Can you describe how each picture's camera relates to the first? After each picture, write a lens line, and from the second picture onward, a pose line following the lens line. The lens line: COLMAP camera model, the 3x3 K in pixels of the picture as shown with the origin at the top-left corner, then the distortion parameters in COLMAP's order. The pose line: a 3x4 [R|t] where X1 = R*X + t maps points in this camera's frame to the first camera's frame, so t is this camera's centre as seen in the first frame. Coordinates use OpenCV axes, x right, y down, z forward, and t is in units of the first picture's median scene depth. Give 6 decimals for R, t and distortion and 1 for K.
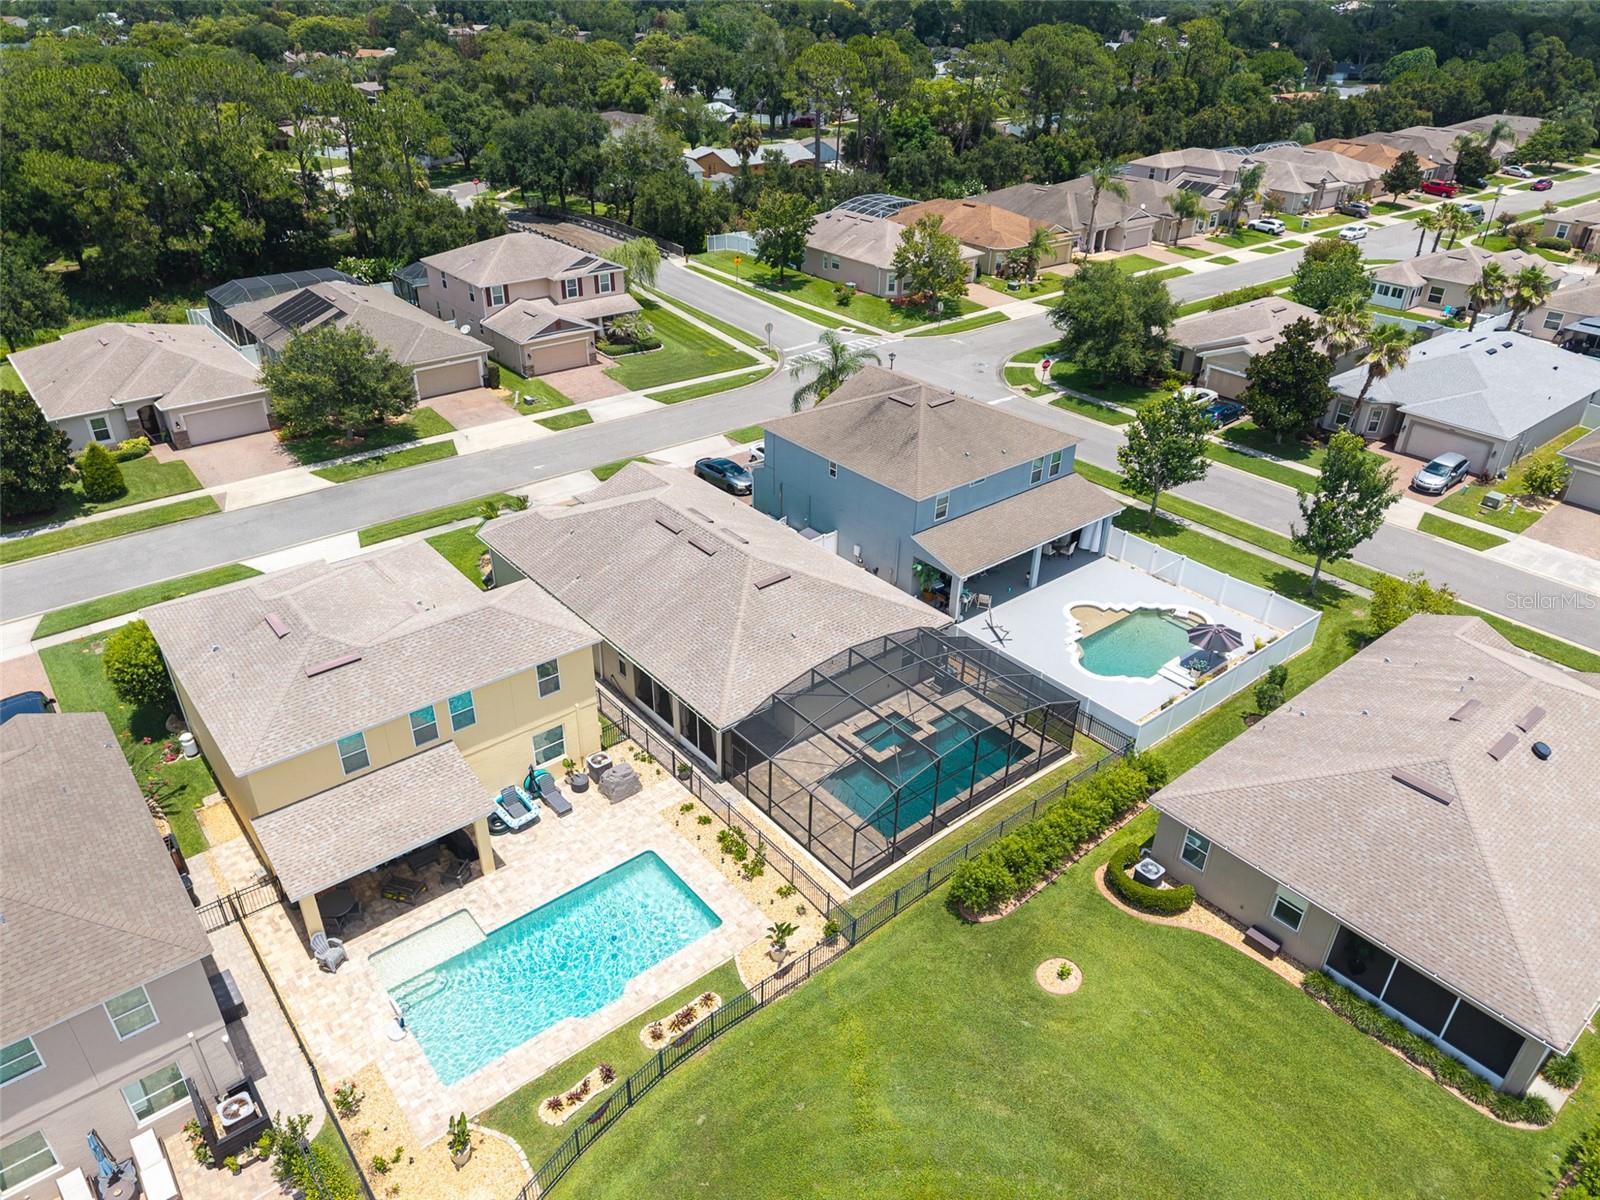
lens RADIAL K [[1078.7, 0, 800.0], [0, 1078.7, 600.0], [0, 0, 1]] dist [0.005563, -0.000827]
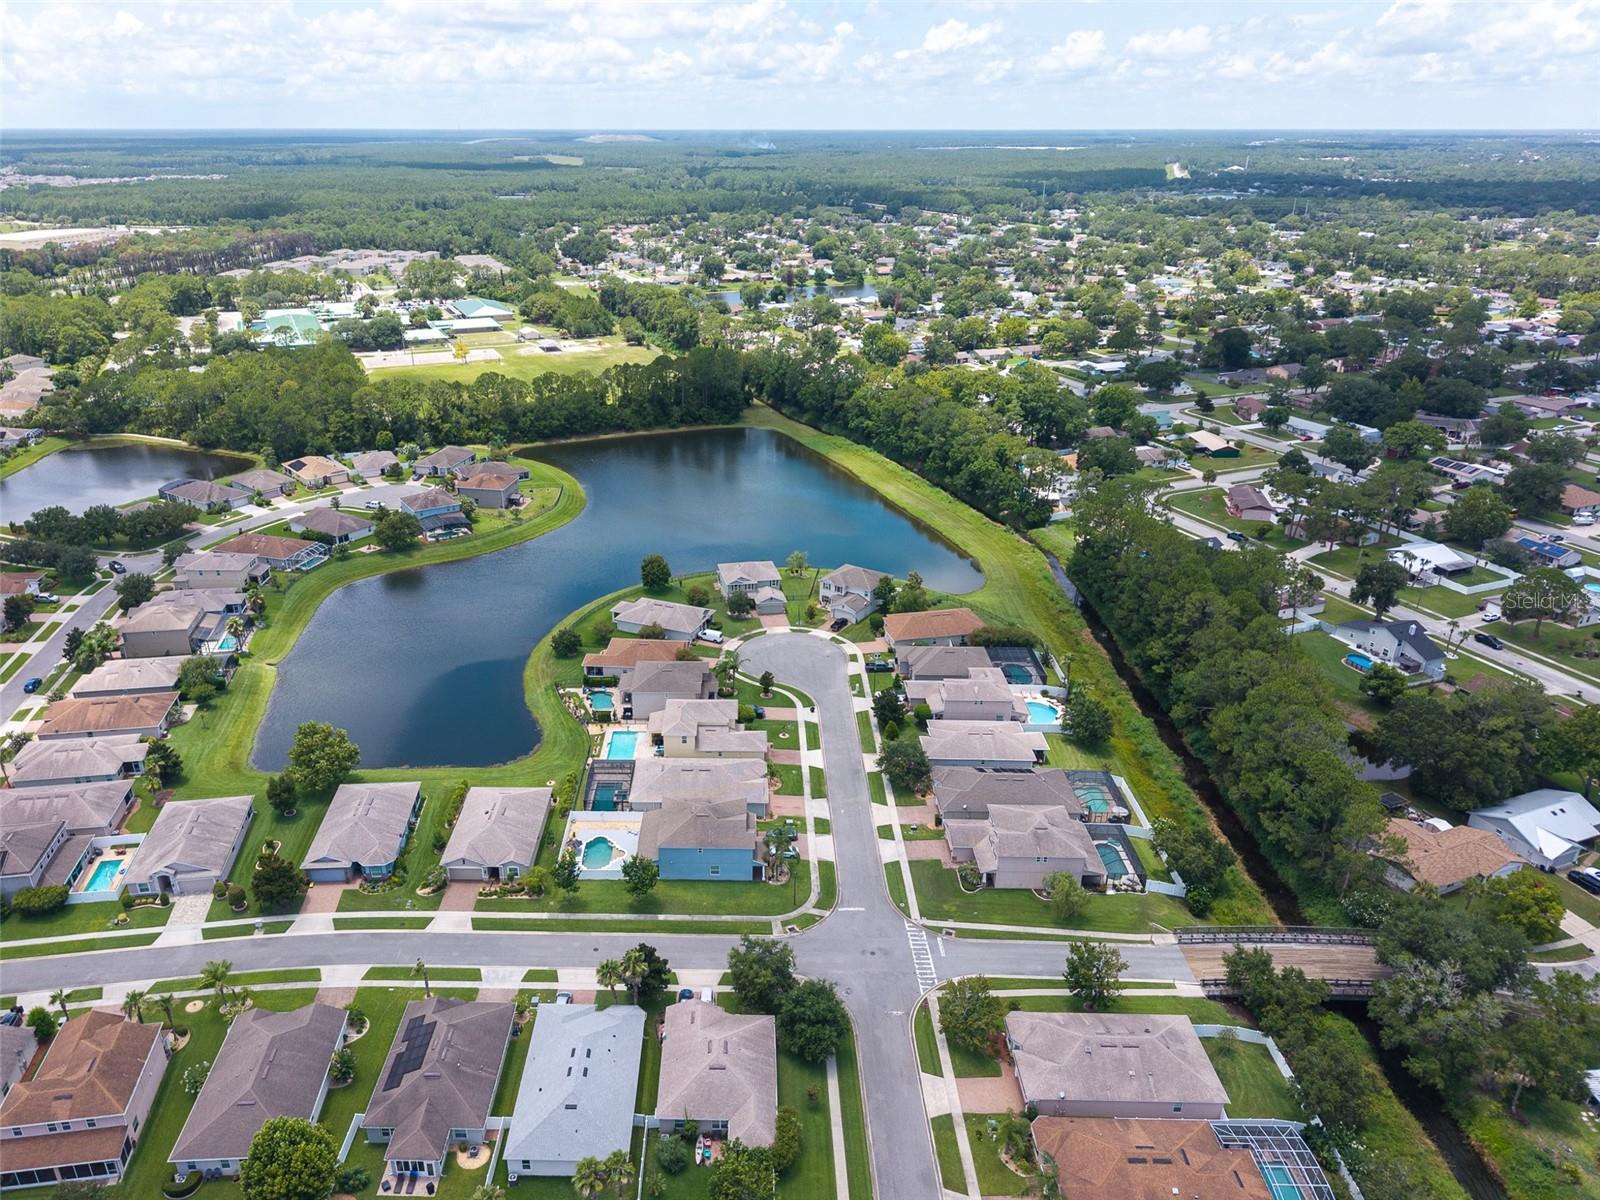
lens RADIAL K [[1124.8, 0, 727.2], [0, 1124.8, 619.5], [0, 0, 1]] dist [0.066193, -0.000594]
pose [[-0.648277, 0.302121, -0.698899, 1.596220], [-0.386402, 0.660382, 0.643886, -1.968499], [0.656072, 0.687472, -0.311370, 1.327038]]
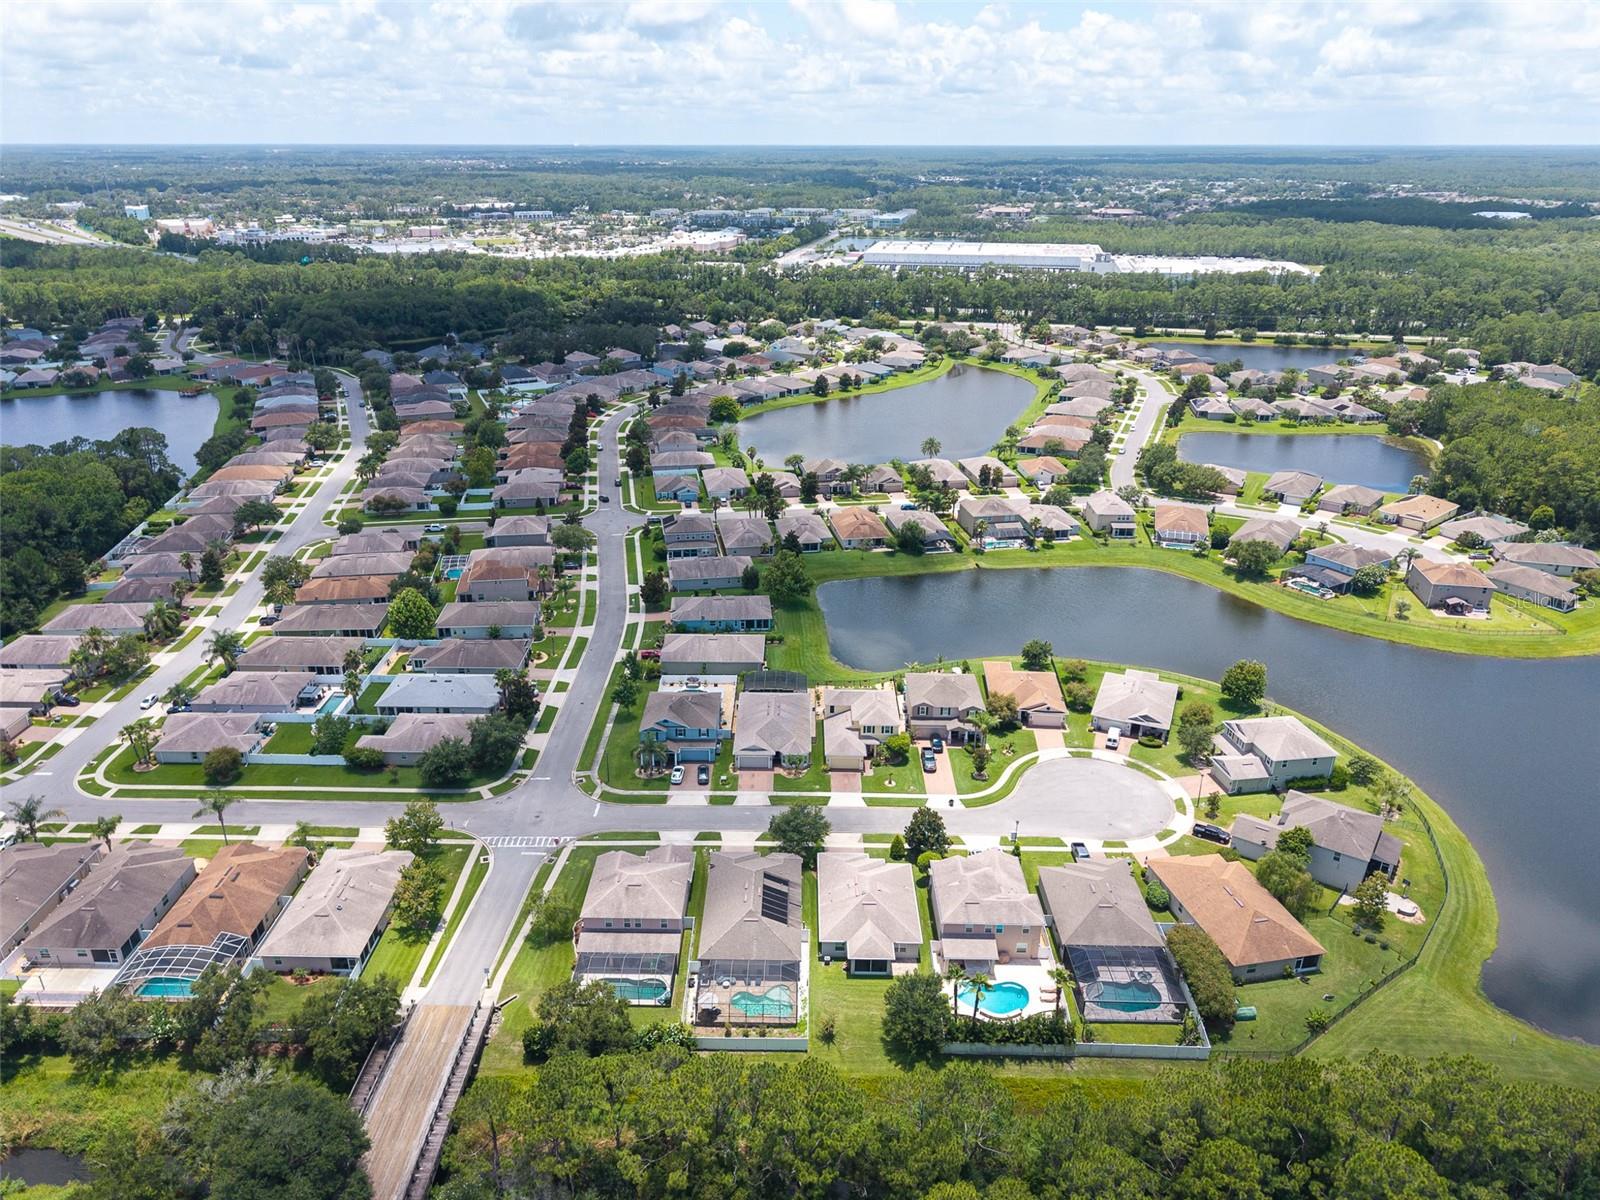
lens RADIAL K [[1097.5, 0, 754.4], [0, 1097.5, 592.6], [0, 0, 1]] dist [0.045744, -0.051283]
pose [[-0.740005, -0.257747, 0.621256, -1.657964], [0.336910, 0.657385, 0.674045, -2.101299], [-0.582137, 0.708104, -0.399630, 1.623838]]
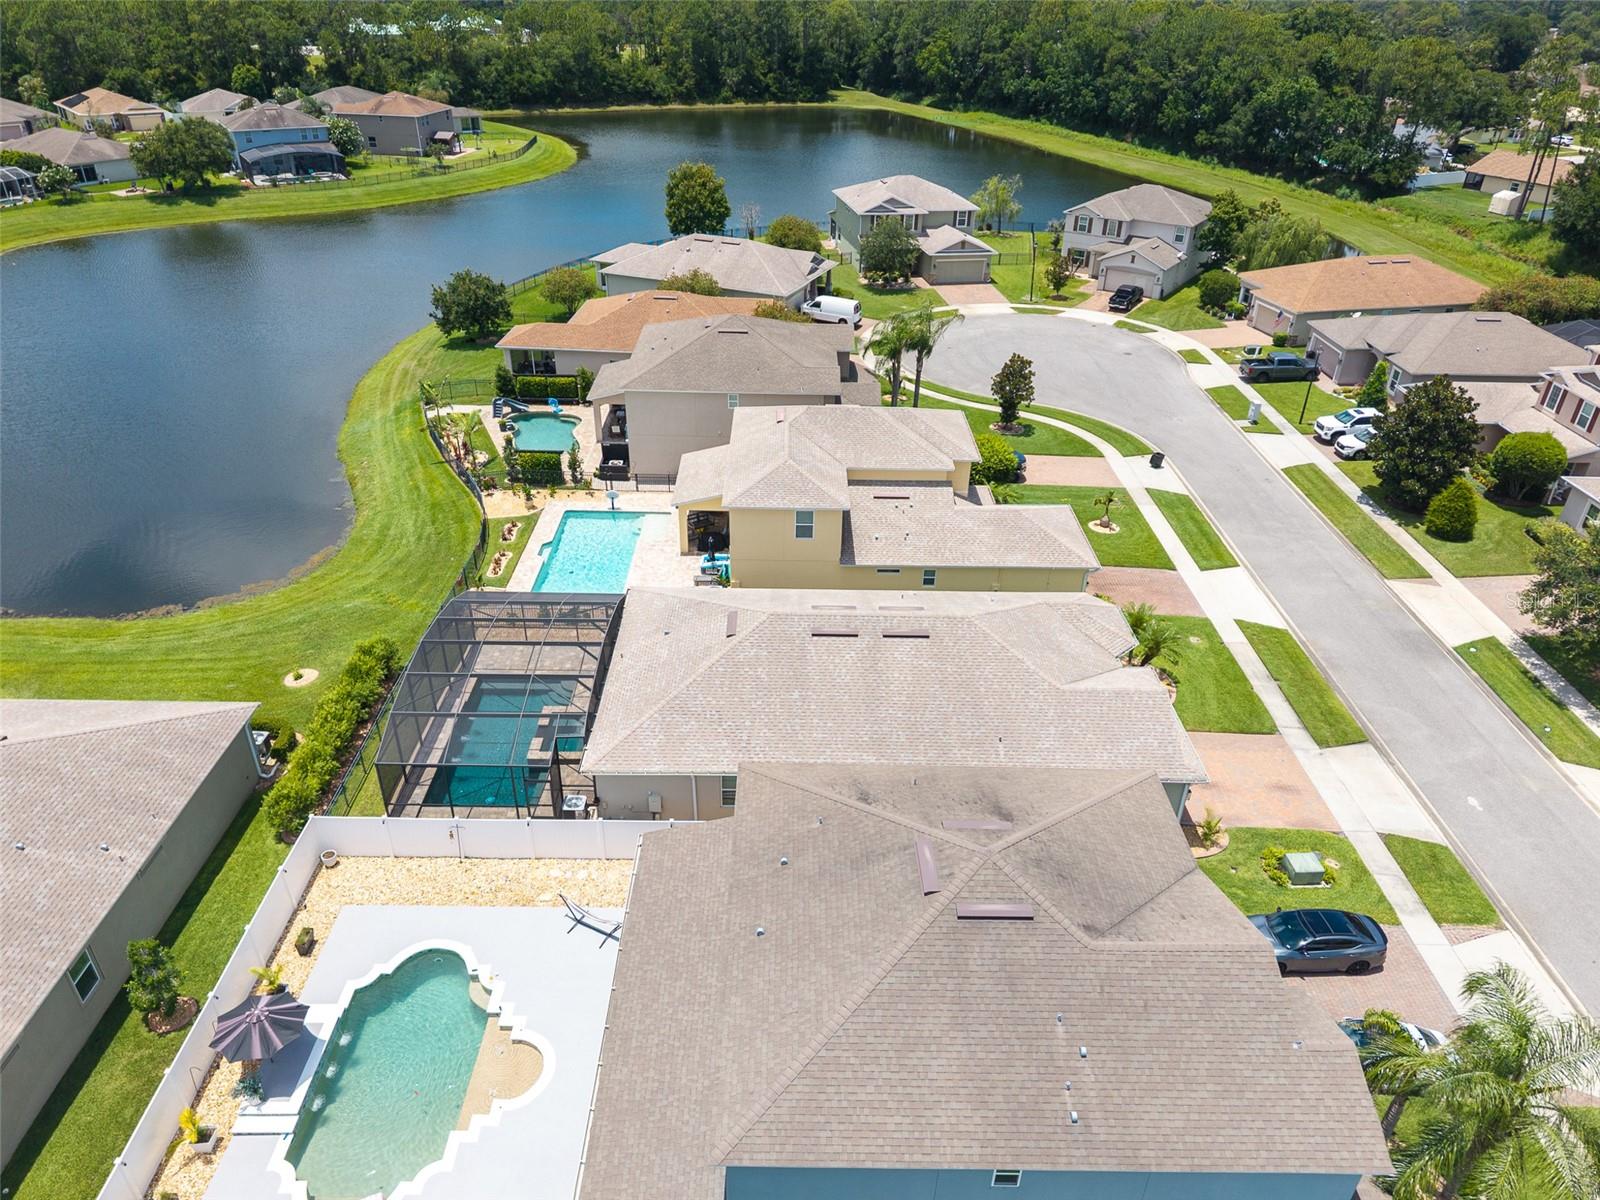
lens RADIAL K [[1078.7, 0, 800.0], [0, 1078.7, 600.0], [0, 0, 1]] dist [0.005563, -0.000827]
pose [[-0.629694, 0.370308, -0.682903, 0.358266], [-0.412309, 0.585729, 0.697798, -0.452494], [0.658397, 0.720967, -0.216149, 0.800350]]
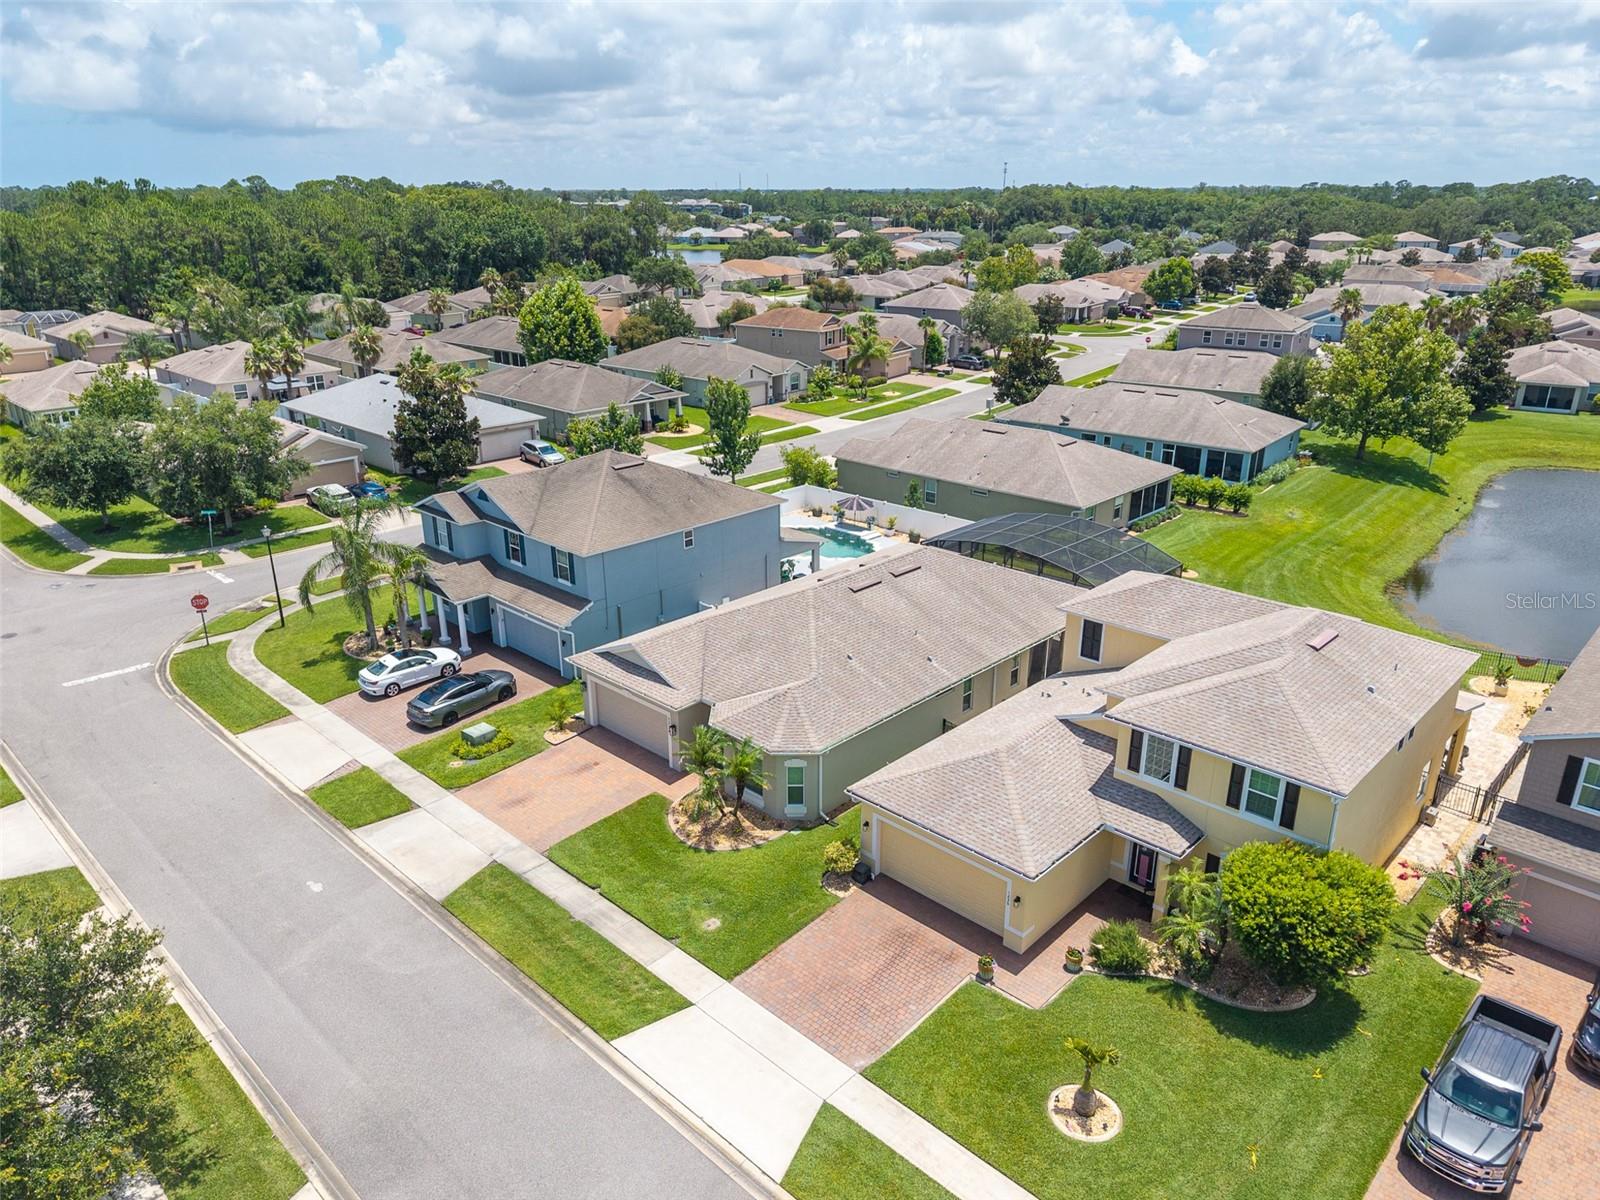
lens RADIAL K [[1094.4, 0, 787.1], [0, 1094.4, 596.5], [0, 0, 1]] dist [0.011675, -0.001714]
pose [[-0.108557, -0.357299, 0.927660, -0.691868], [0.494218, 0.790281, 0.362221, -0.305208], [-0.862533, 0.497788, 0.090793, 0.696147]]
